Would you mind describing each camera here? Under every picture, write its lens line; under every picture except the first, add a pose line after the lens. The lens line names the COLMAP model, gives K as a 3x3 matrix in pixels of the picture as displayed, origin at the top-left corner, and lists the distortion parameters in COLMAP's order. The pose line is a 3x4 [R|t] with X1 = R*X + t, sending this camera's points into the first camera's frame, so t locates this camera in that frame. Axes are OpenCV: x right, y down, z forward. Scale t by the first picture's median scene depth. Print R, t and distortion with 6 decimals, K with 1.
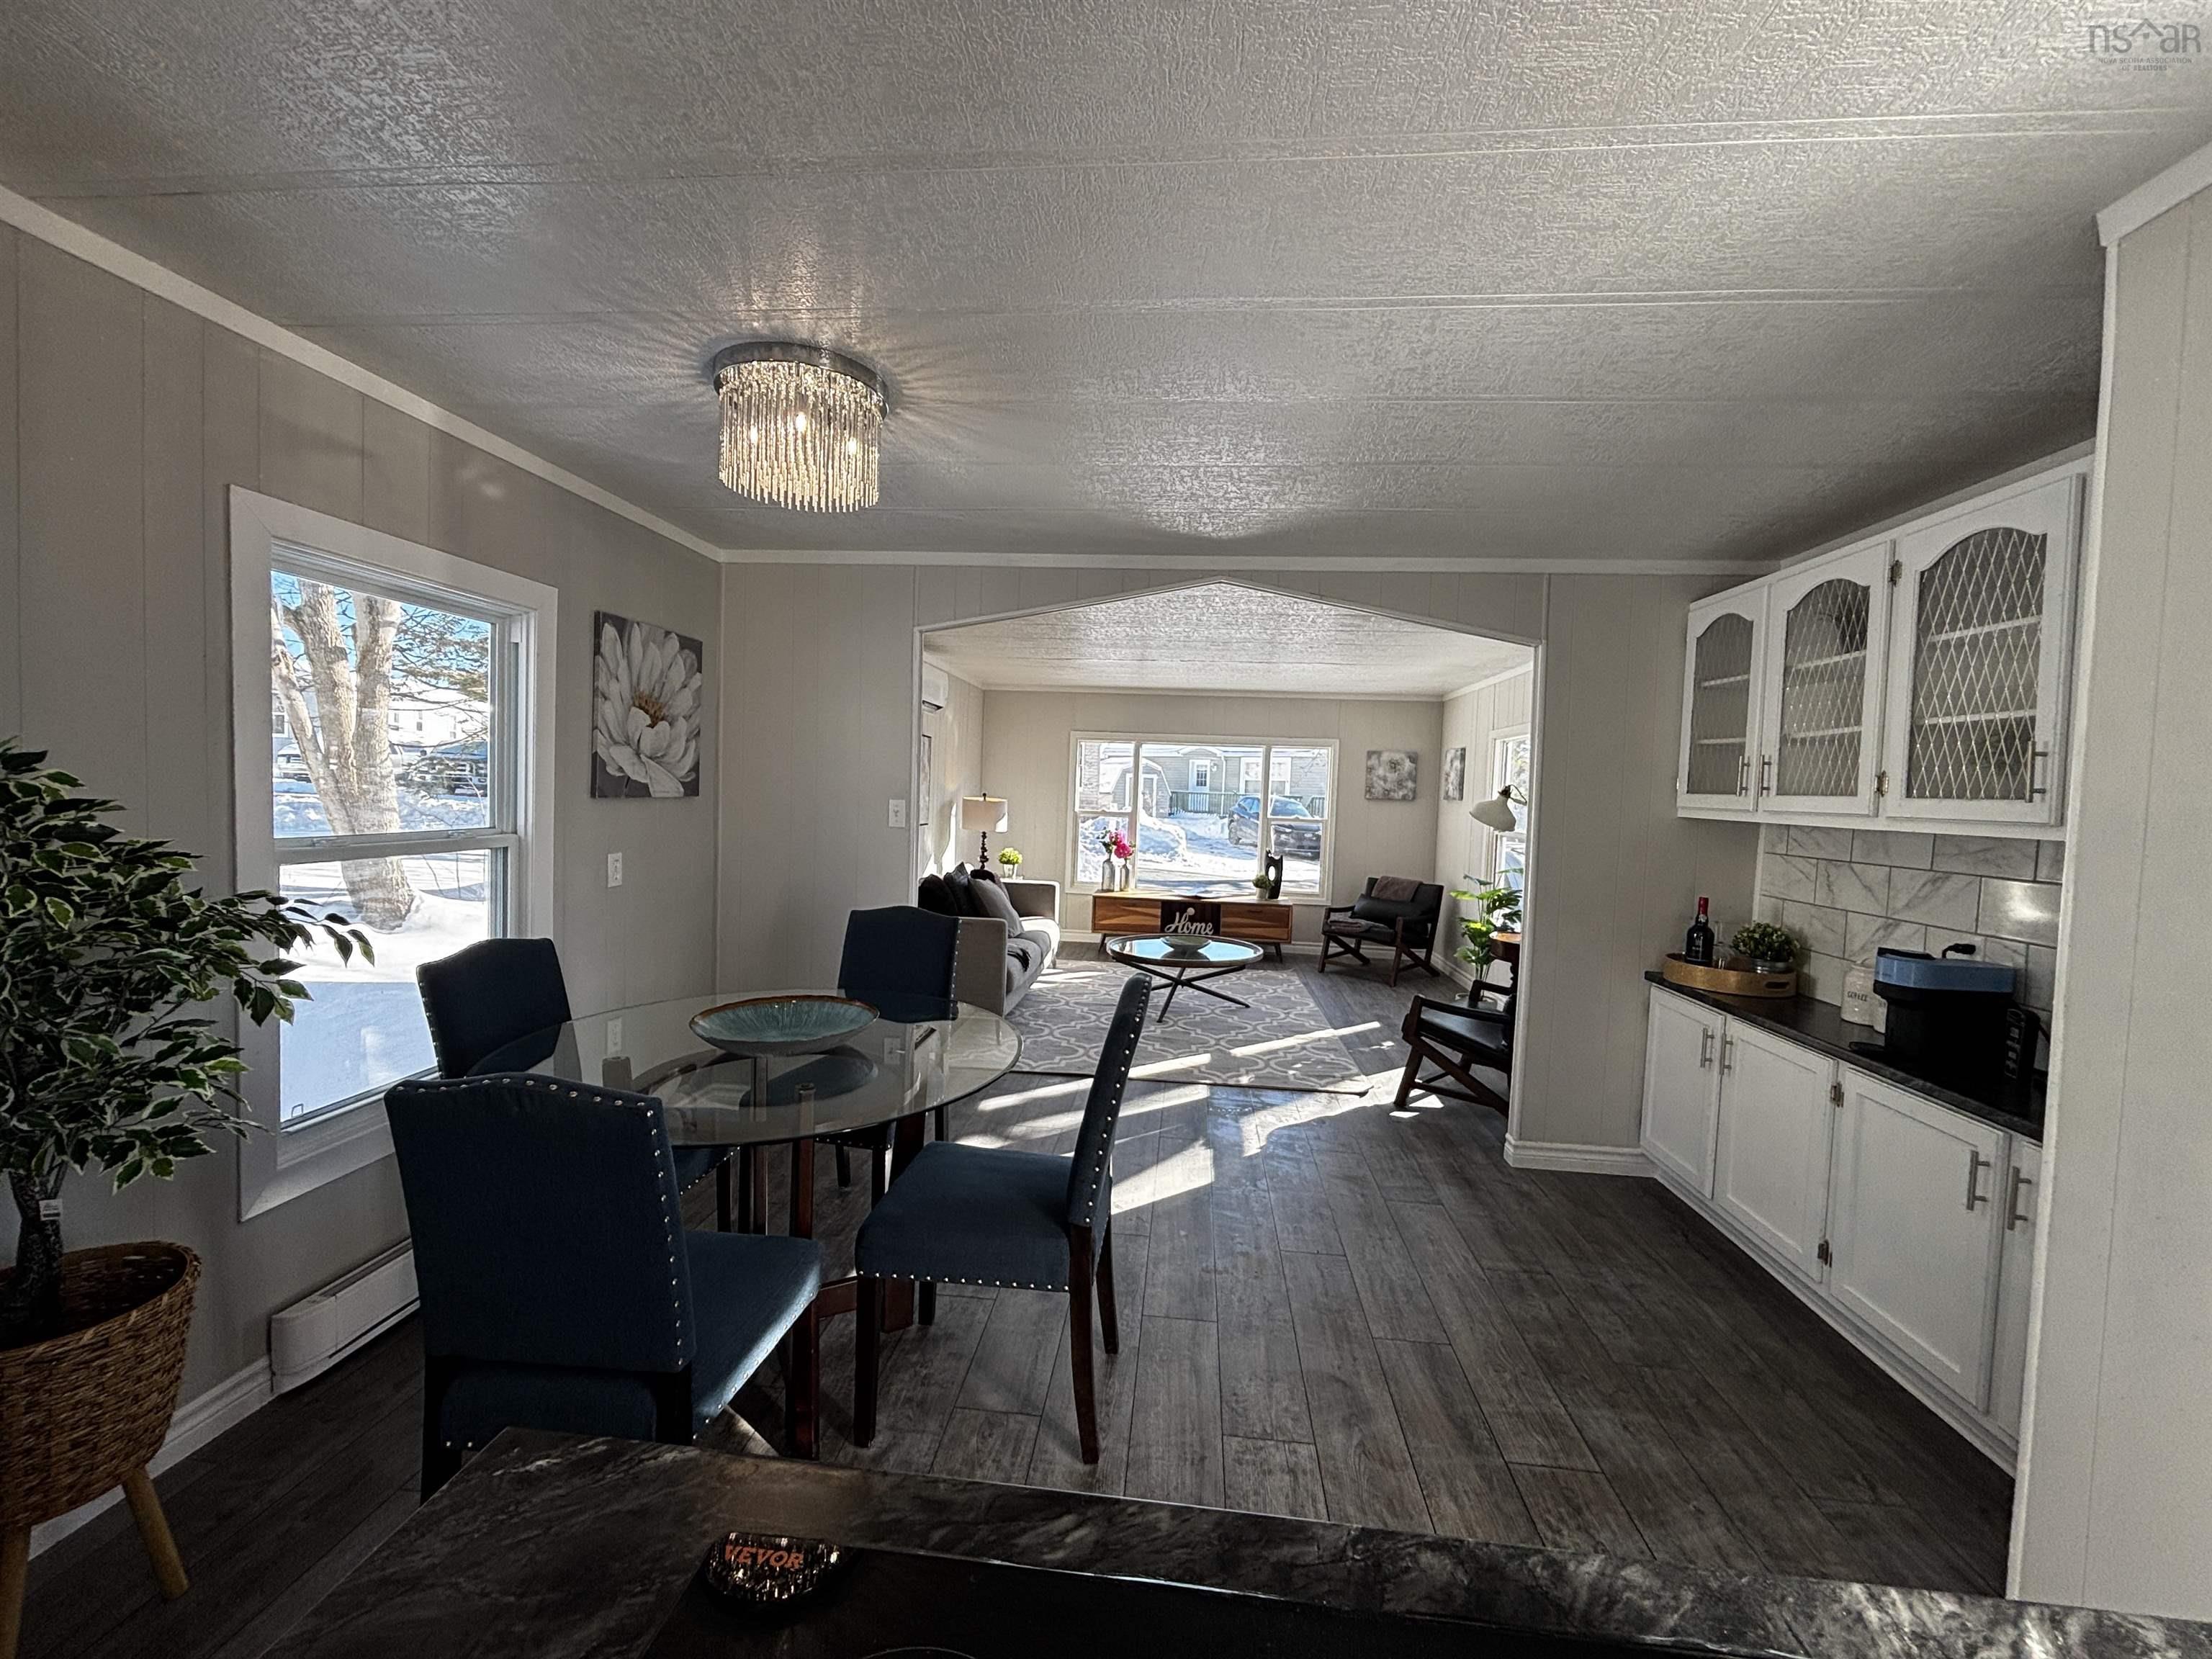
lens RADIAL K [[895.8, 0, 1110.1], [0, 895.8, 826.2], [0, 0, 1]] dist [0.002371, -0.000042]
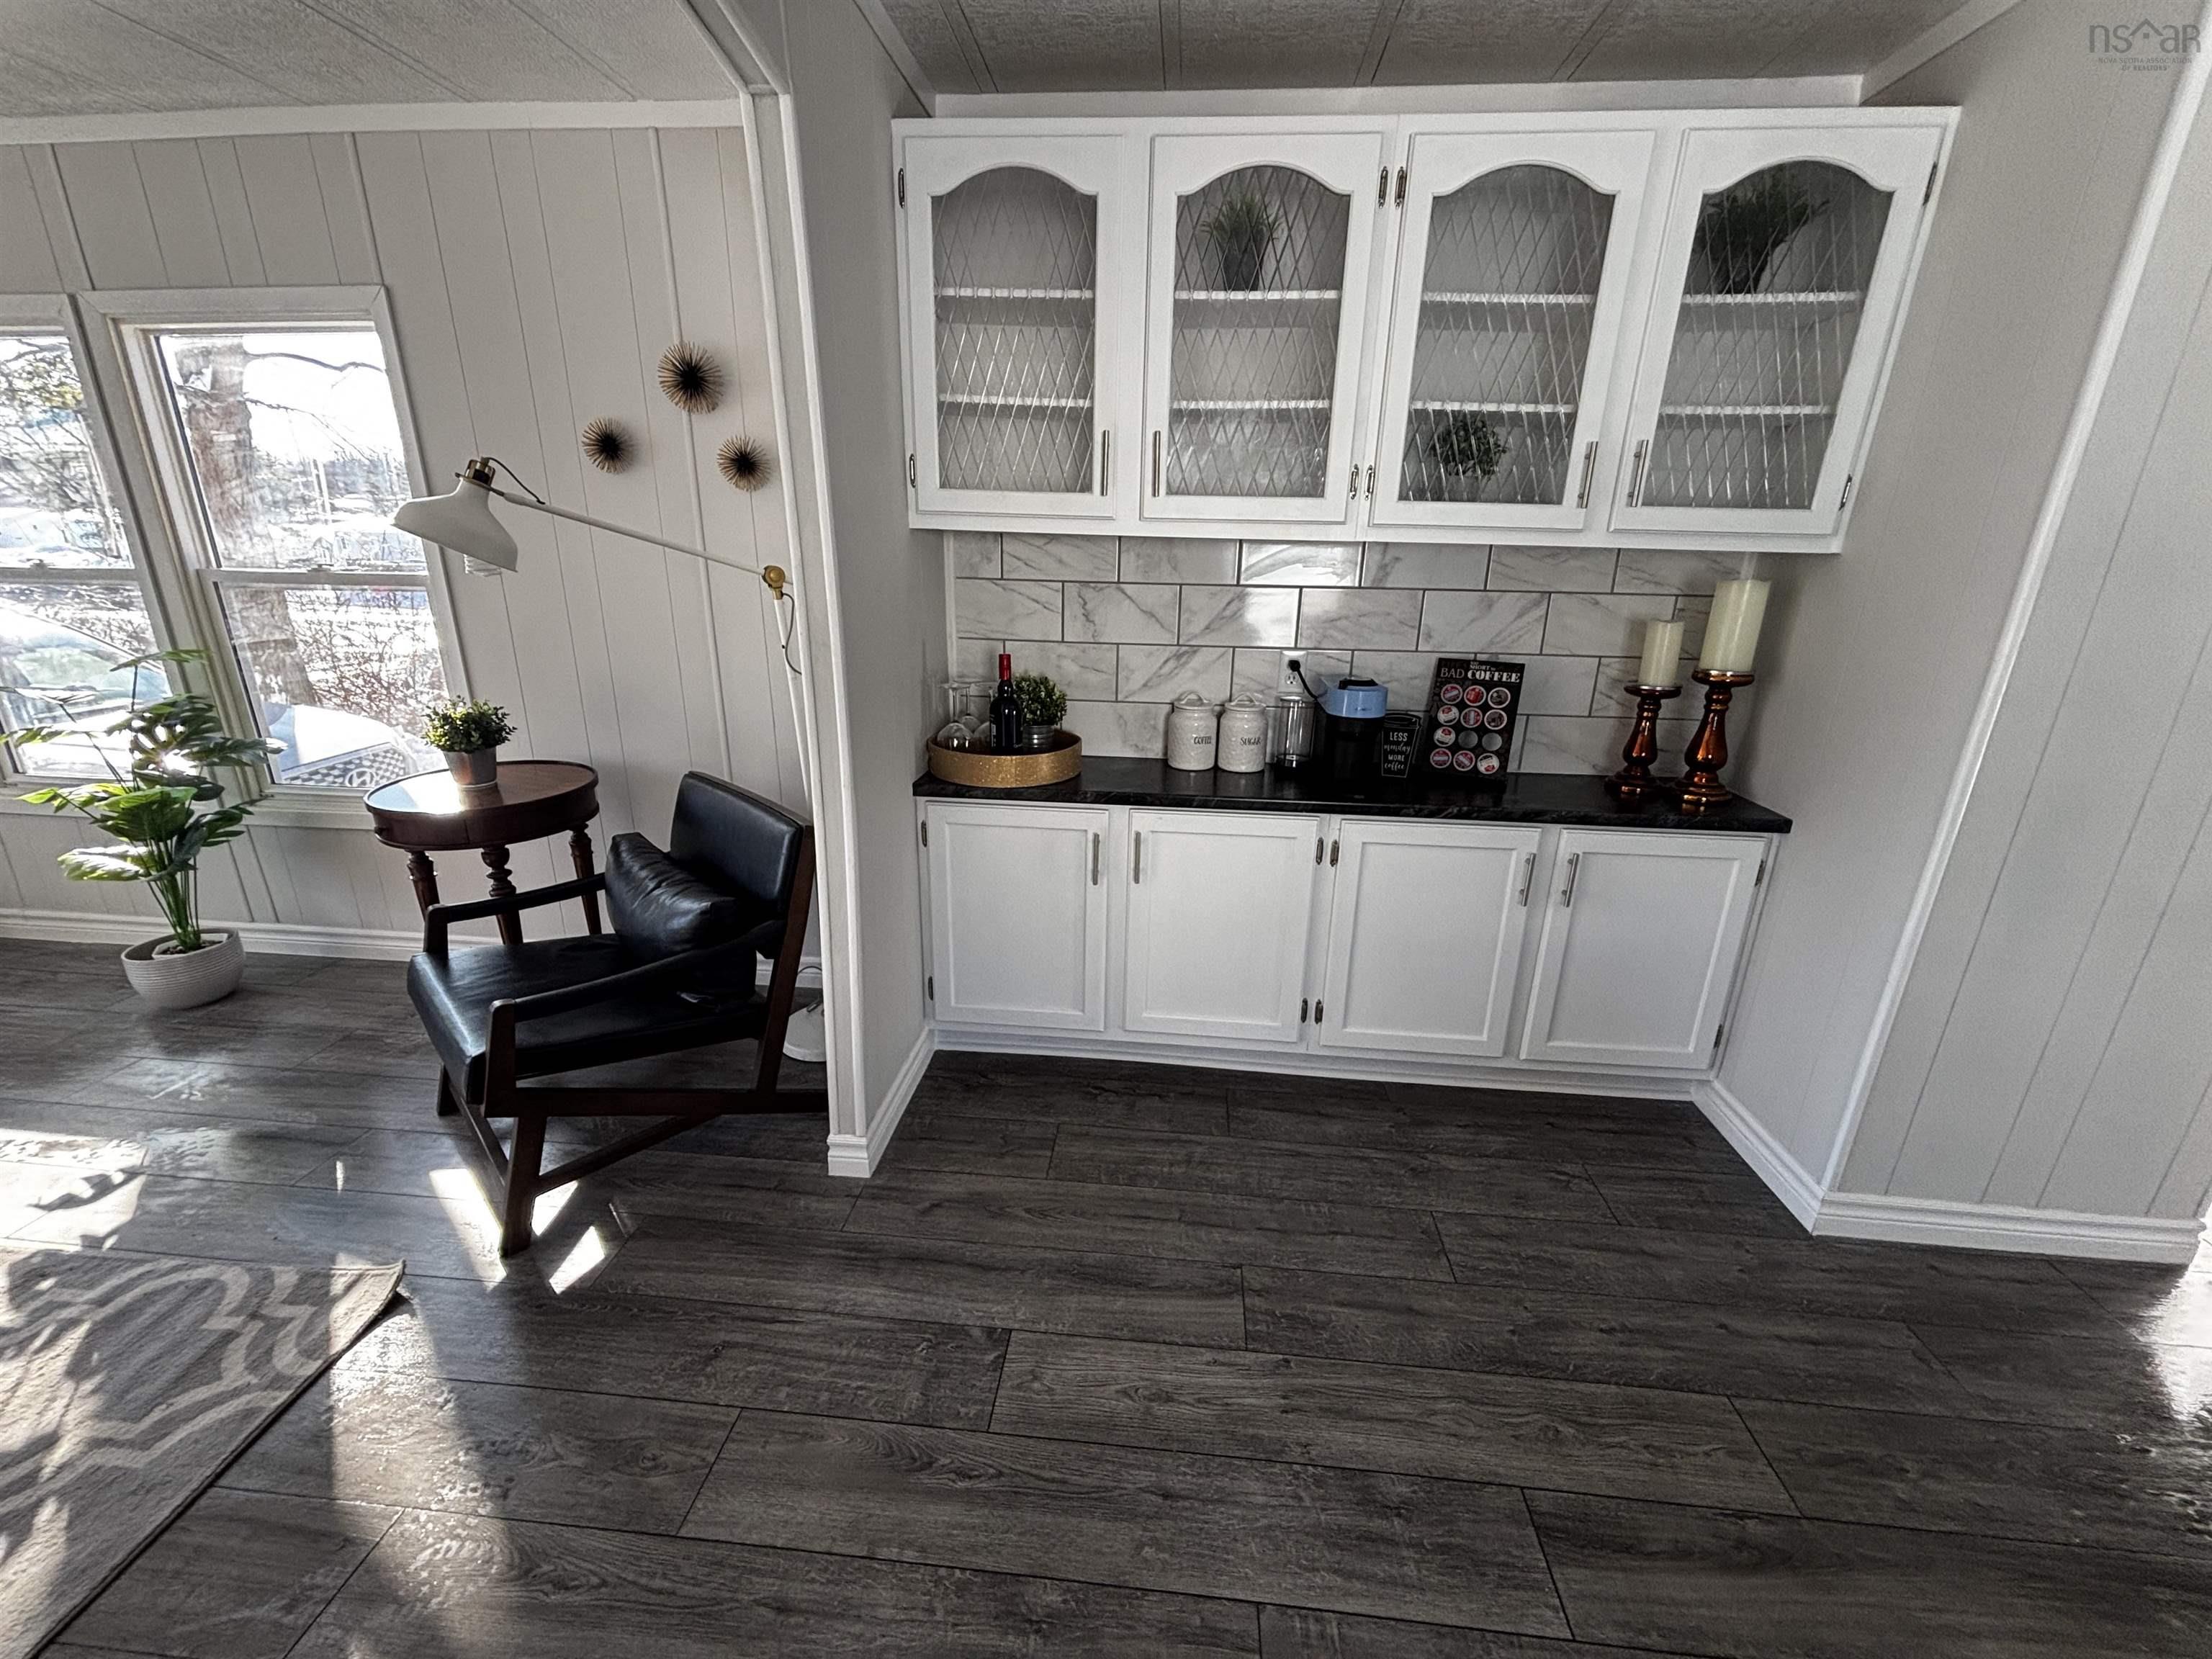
lens RADIAL K [[895.8, 0, 1110.1], [0, 895.8, 826.2], [0, 0, 1]] dist [0.002371, -0.000042]
pose [[-0.002957, -0.340523, 0.940232, -0.016740], [0.021748, 0.939991, 0.340504, -0.025133], [-0.999759, 0.021455, 0.004626, 0.875469]]
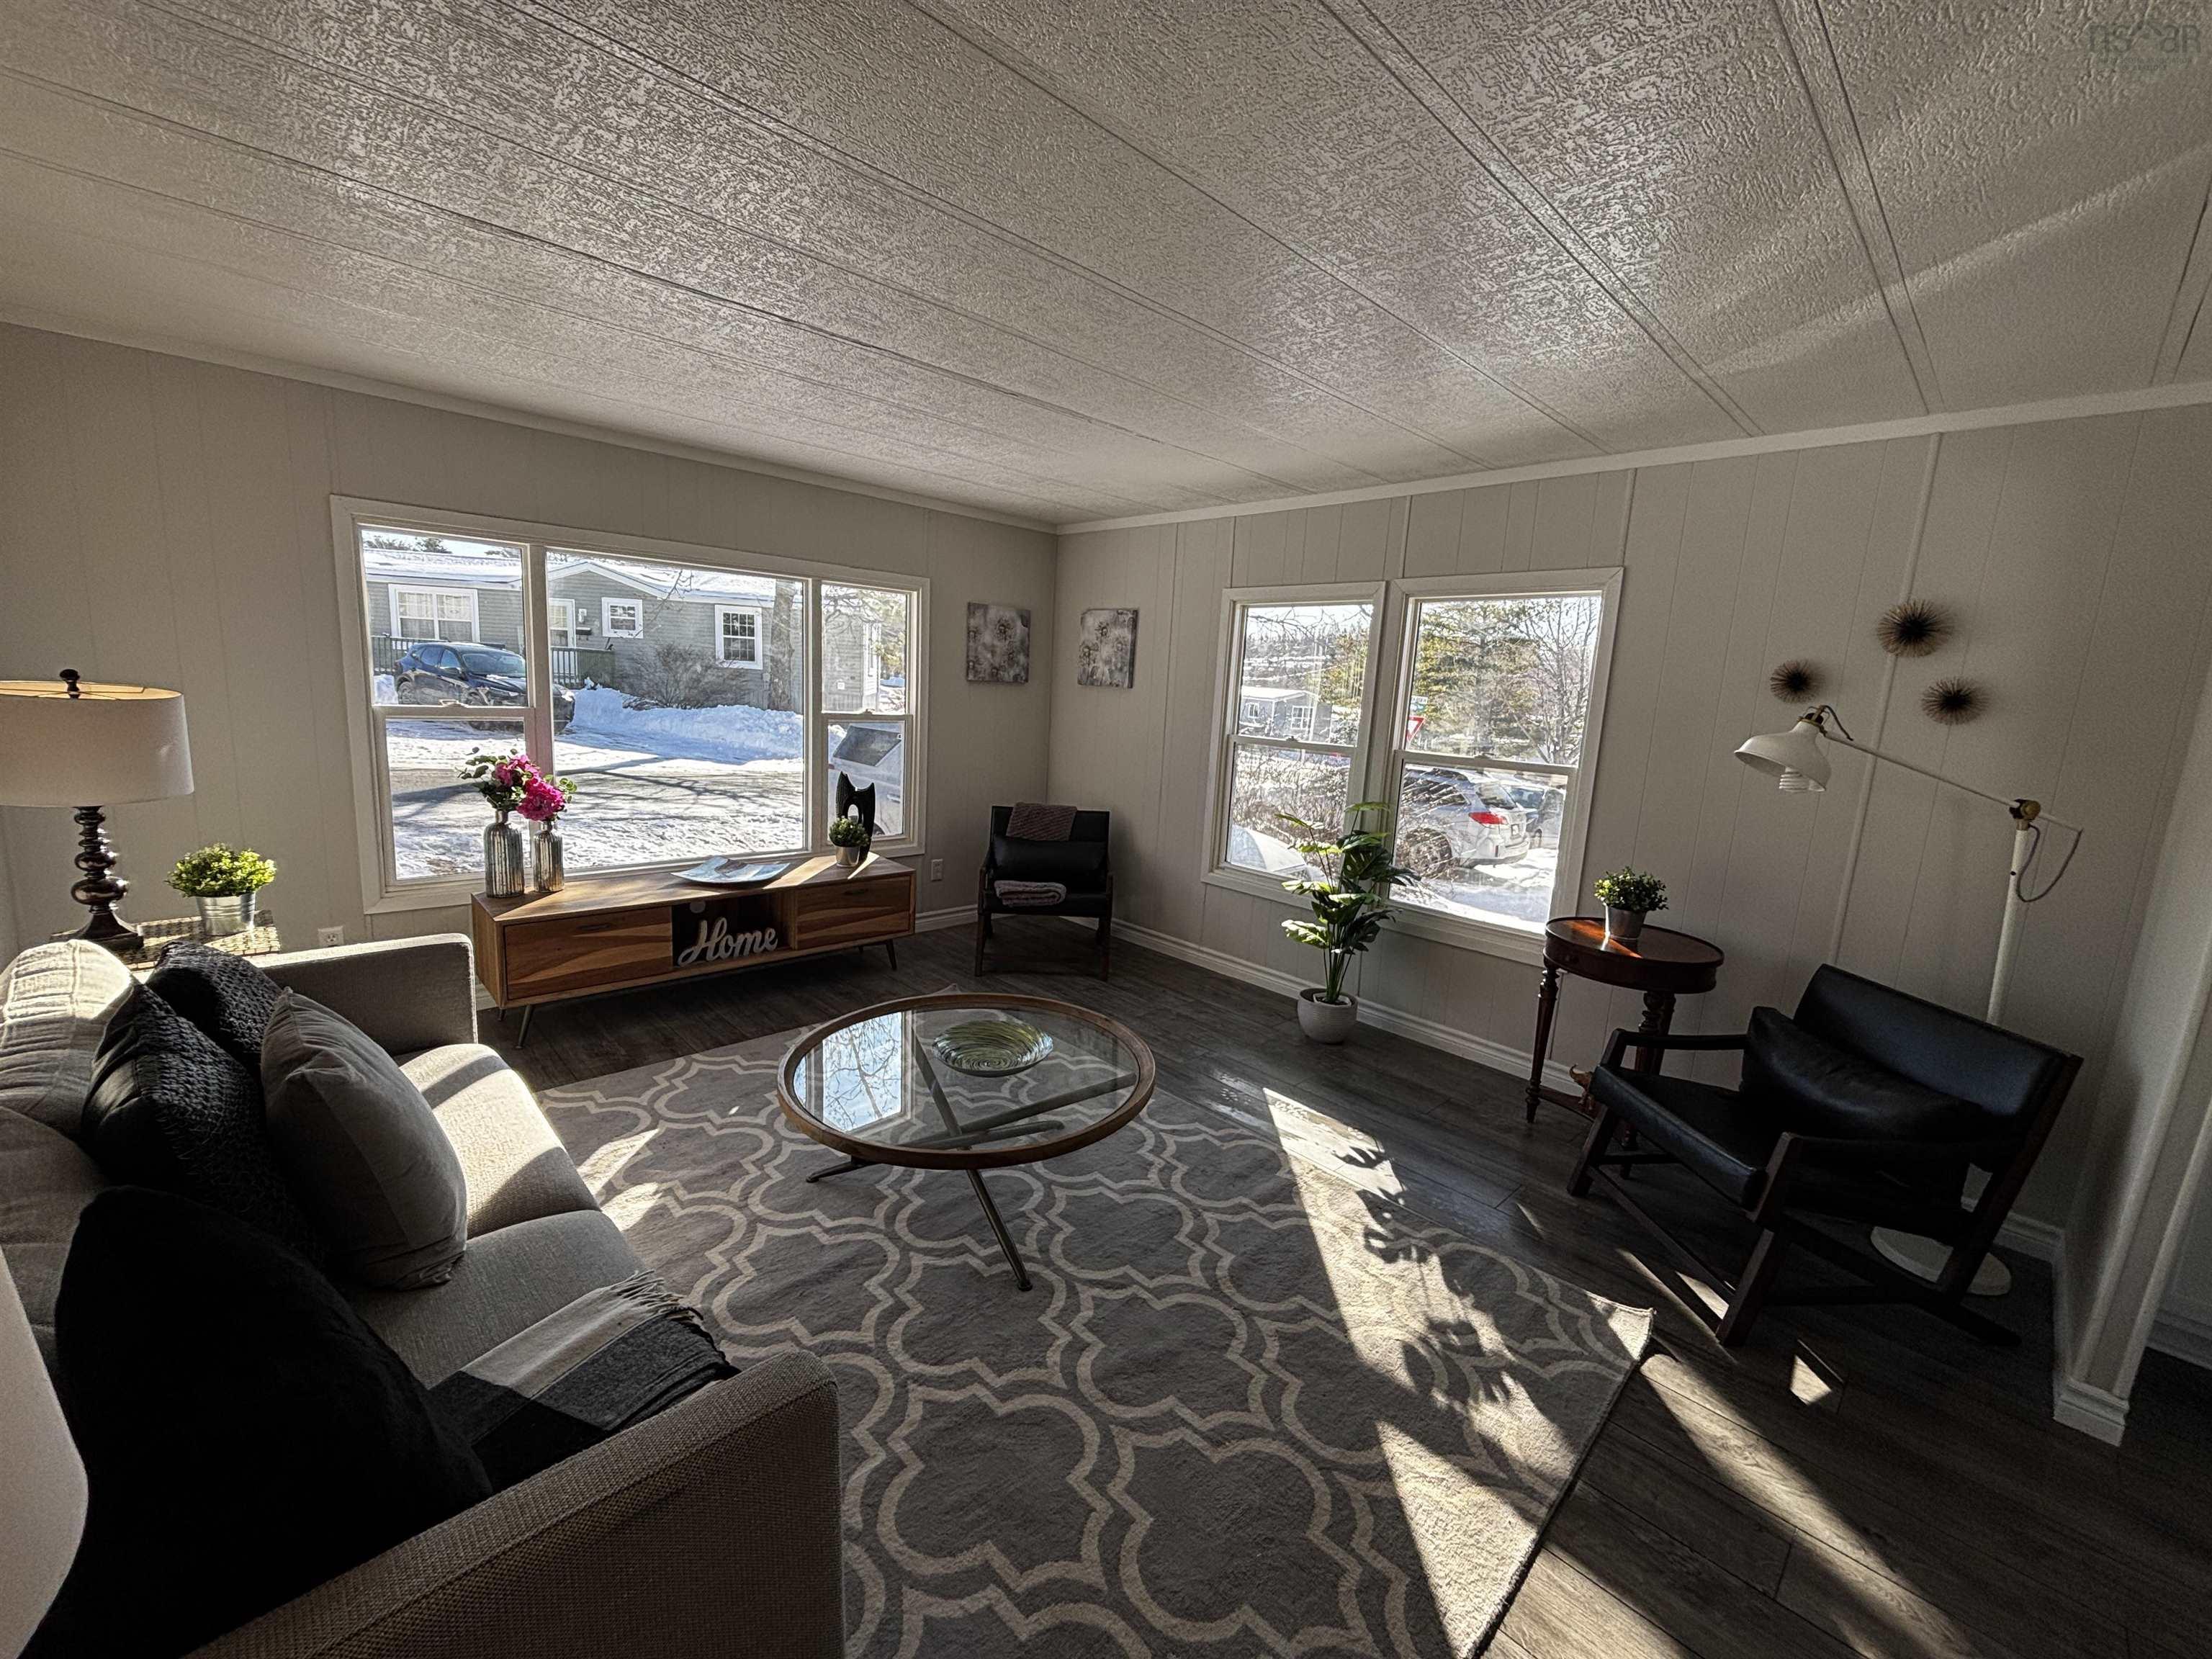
lens RADIAL K [[895.8, 0, 1110.1], [0, 895.8, 826.2], [0, 0, 1]] dist [0.002371, -0.000042]
pose [[0.651876, -0.123940, 0.748129, -0.312897], [-0.001188, 0.986385, 0.164446, -0.078404], [-0.758324, -0.108087, 0.642854, 1.197924]]
